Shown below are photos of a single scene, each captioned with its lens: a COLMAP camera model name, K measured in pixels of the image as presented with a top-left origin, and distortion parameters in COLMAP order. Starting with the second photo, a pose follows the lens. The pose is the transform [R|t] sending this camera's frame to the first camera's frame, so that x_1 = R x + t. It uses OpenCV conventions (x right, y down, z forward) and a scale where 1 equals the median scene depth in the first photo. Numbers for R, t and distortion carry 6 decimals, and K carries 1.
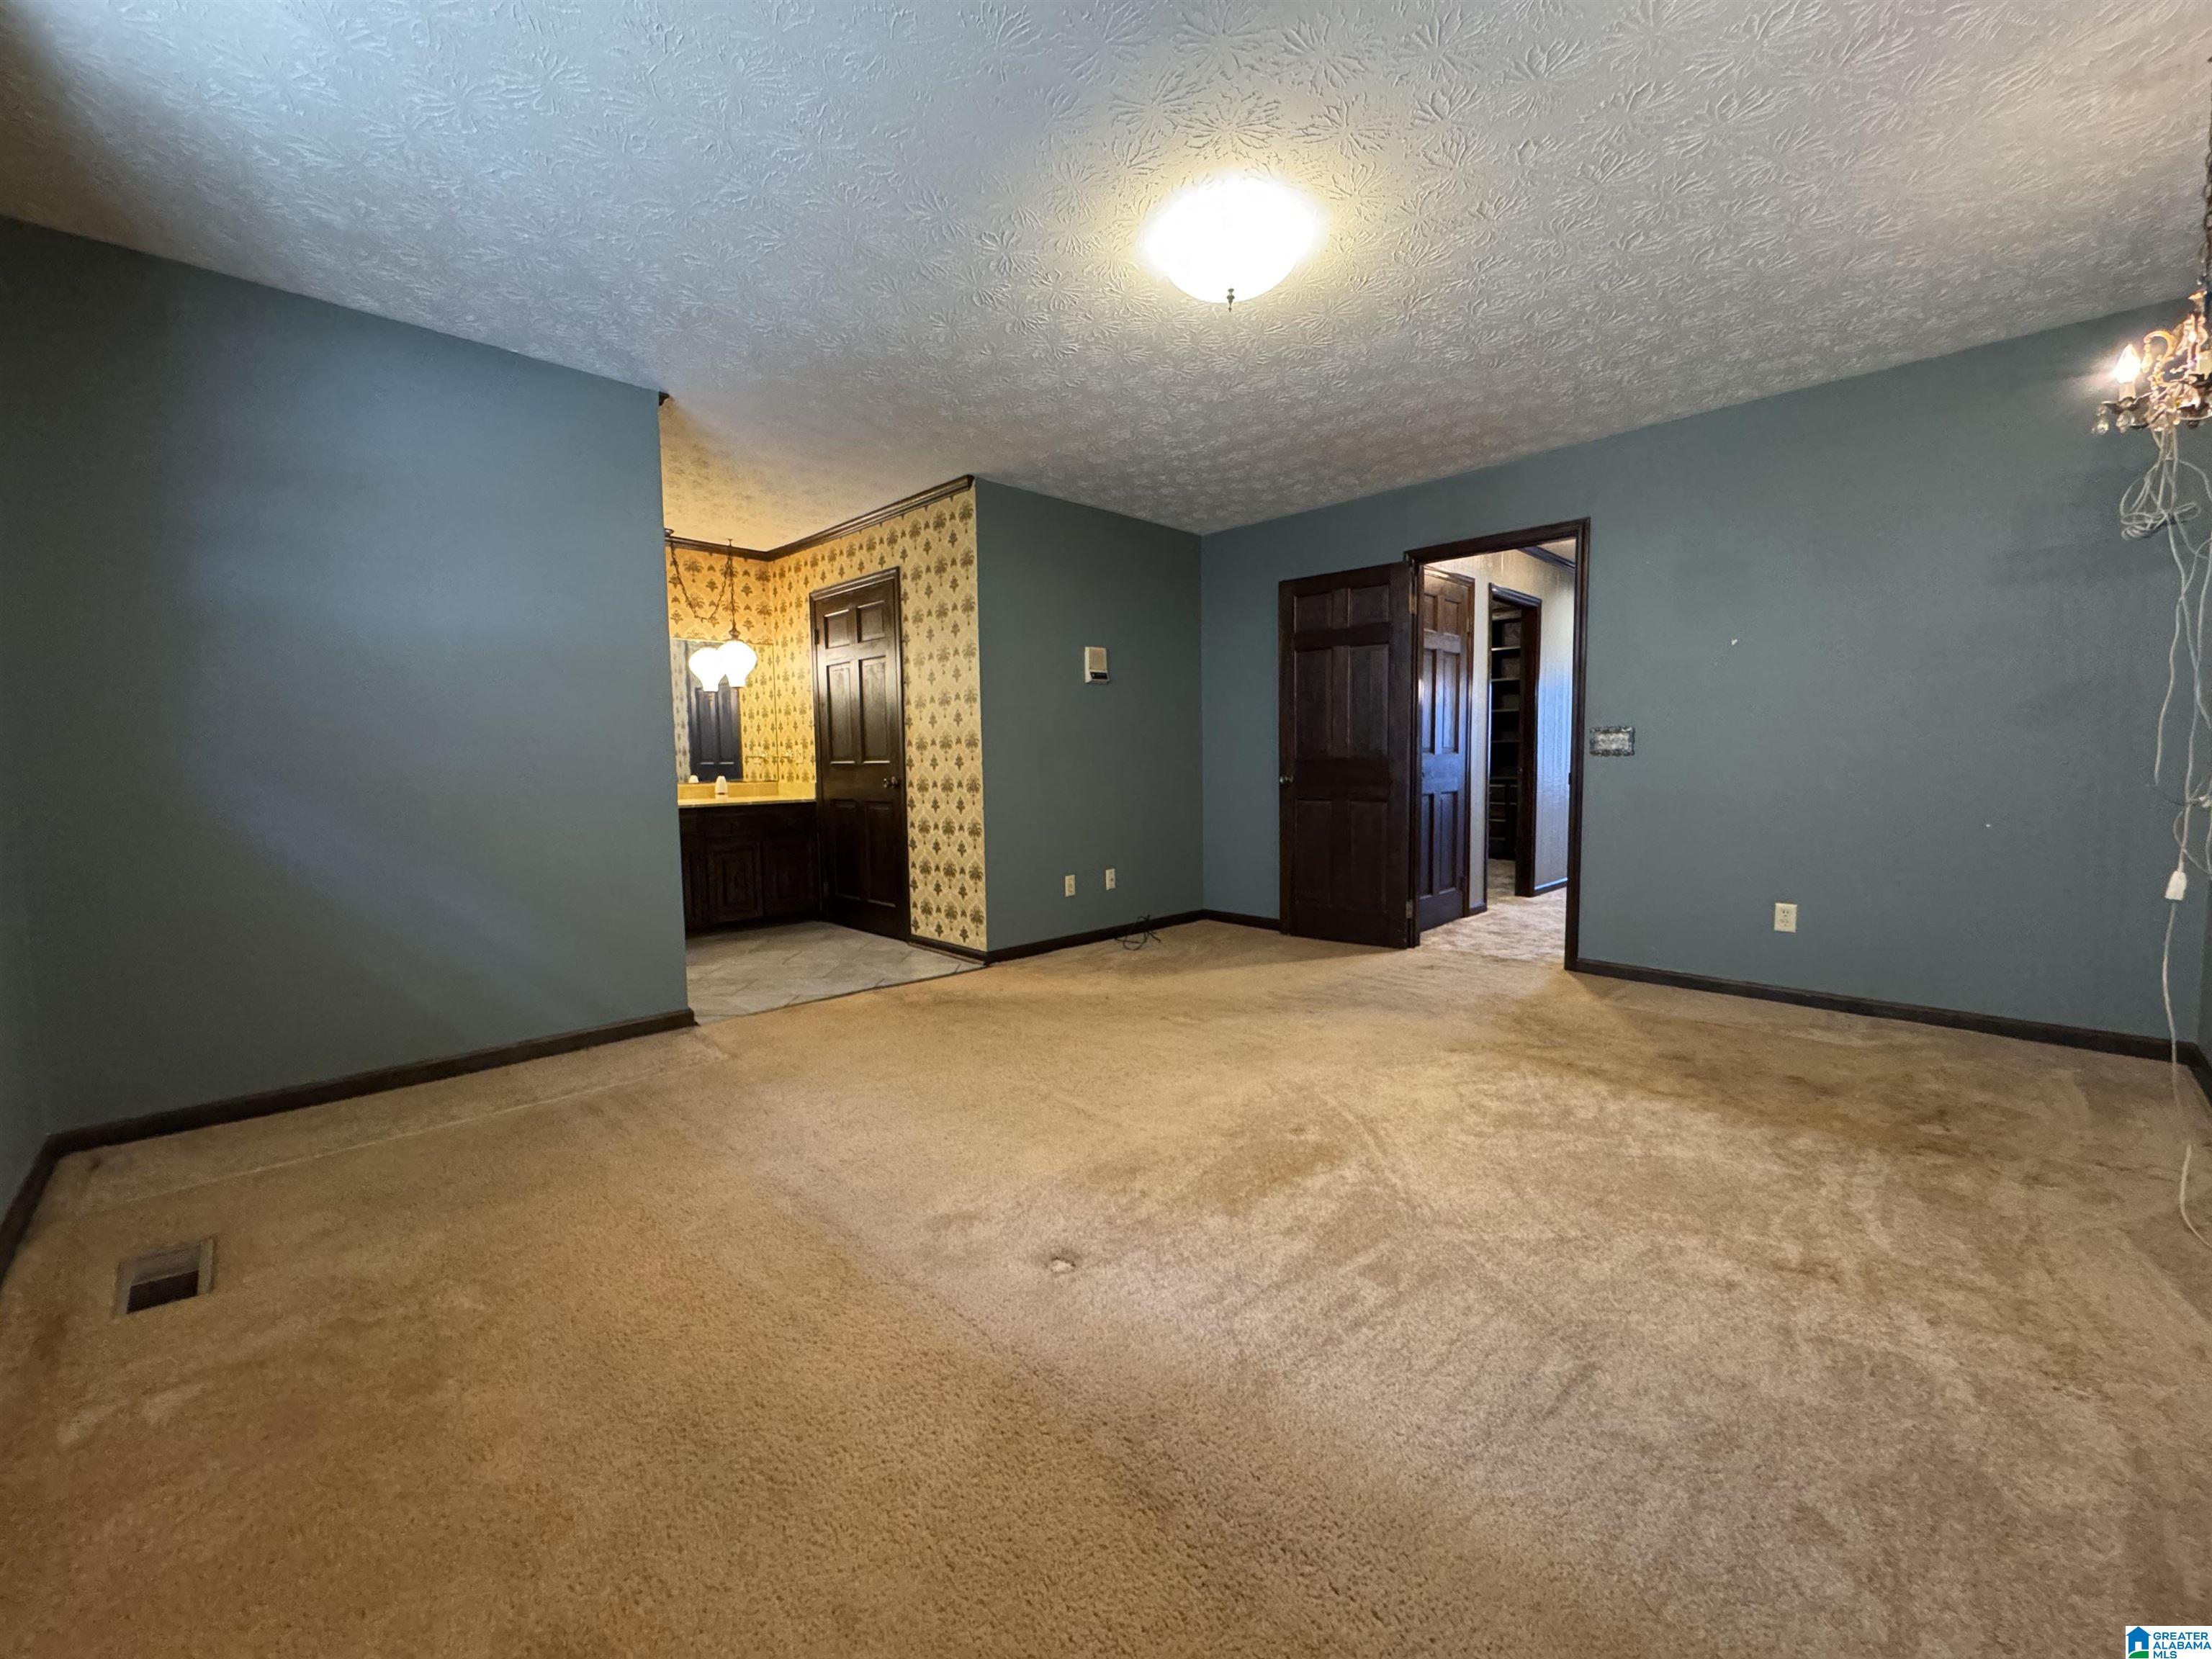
lens RADIAL K [[877.9, 0, 1105.1], [0, 877.9, 828.0], [0, 0, 1]] dist [-0.003619, 0.000027]
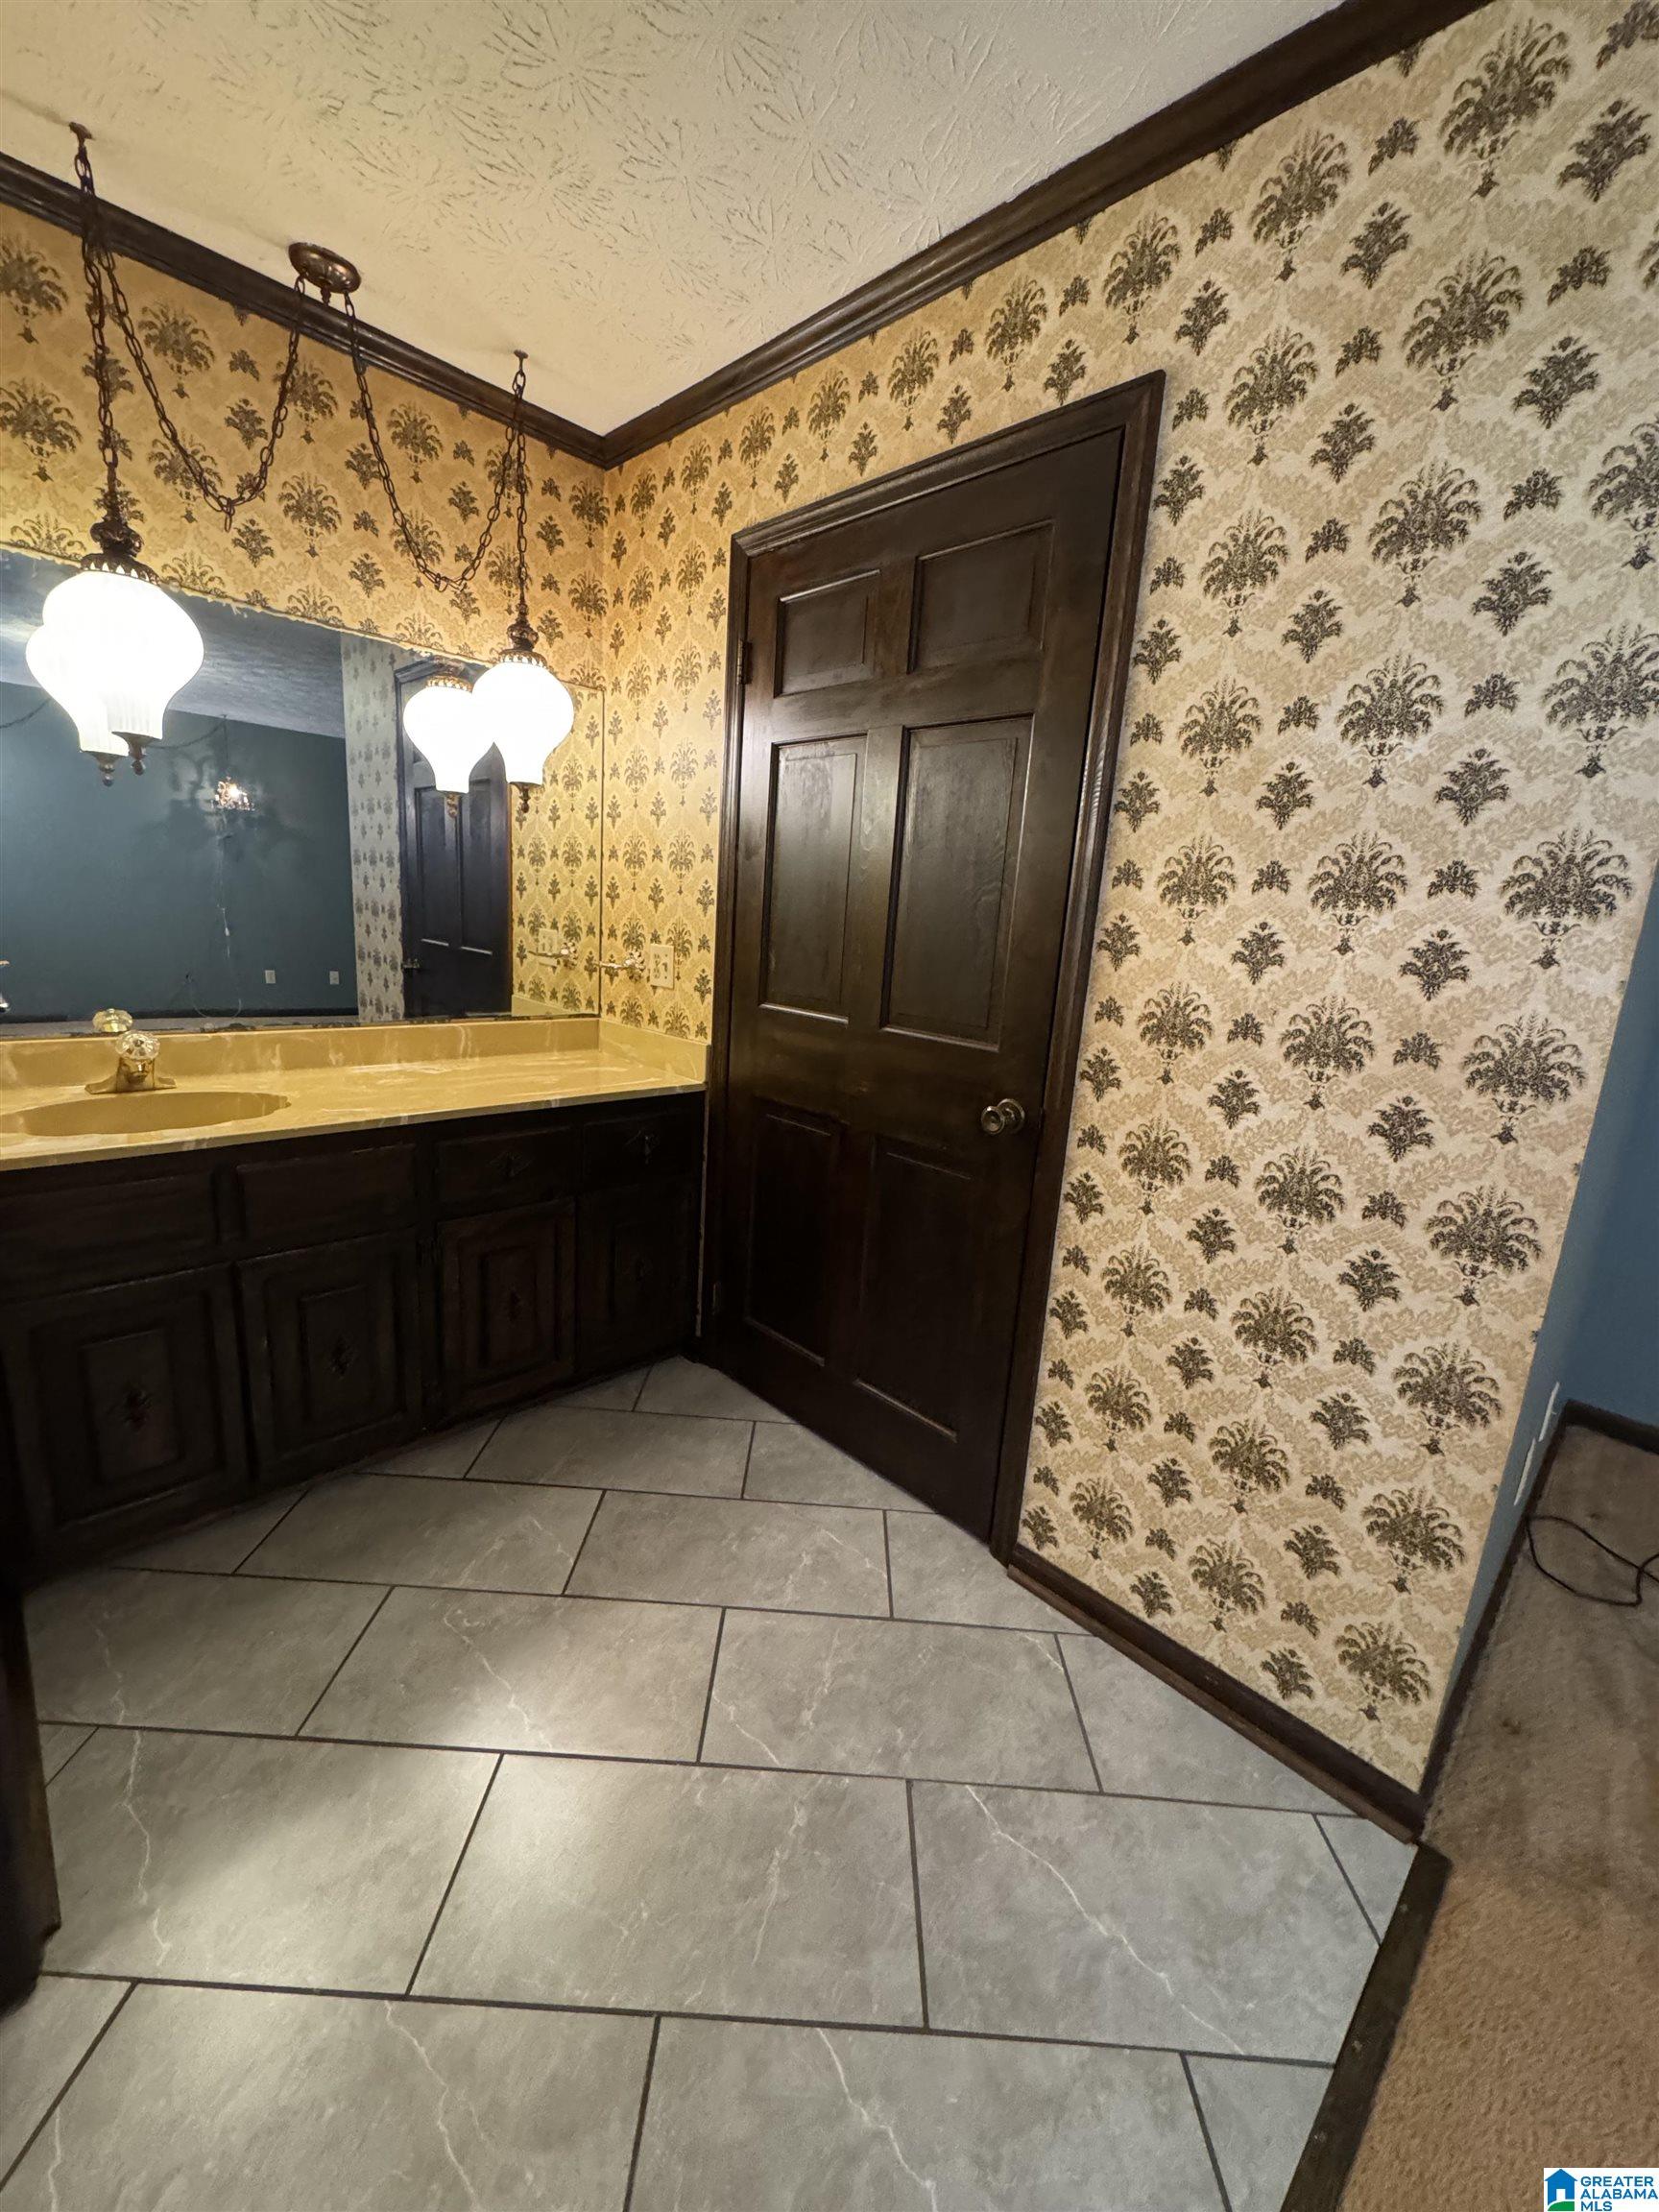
lens RADIAL K [[877.9, 0, 833.0], [0, 877.9, 1106.1], [0, 0, 1]] dist [-0.003619, 0.000027]
pose [[0.996570, 0.080663, 0.018479, -0.286219], [-0.082423, 0.987438, 0.134807, -0.086004], [-0.007373, -0.135868, 0.990700, 0.611242]]
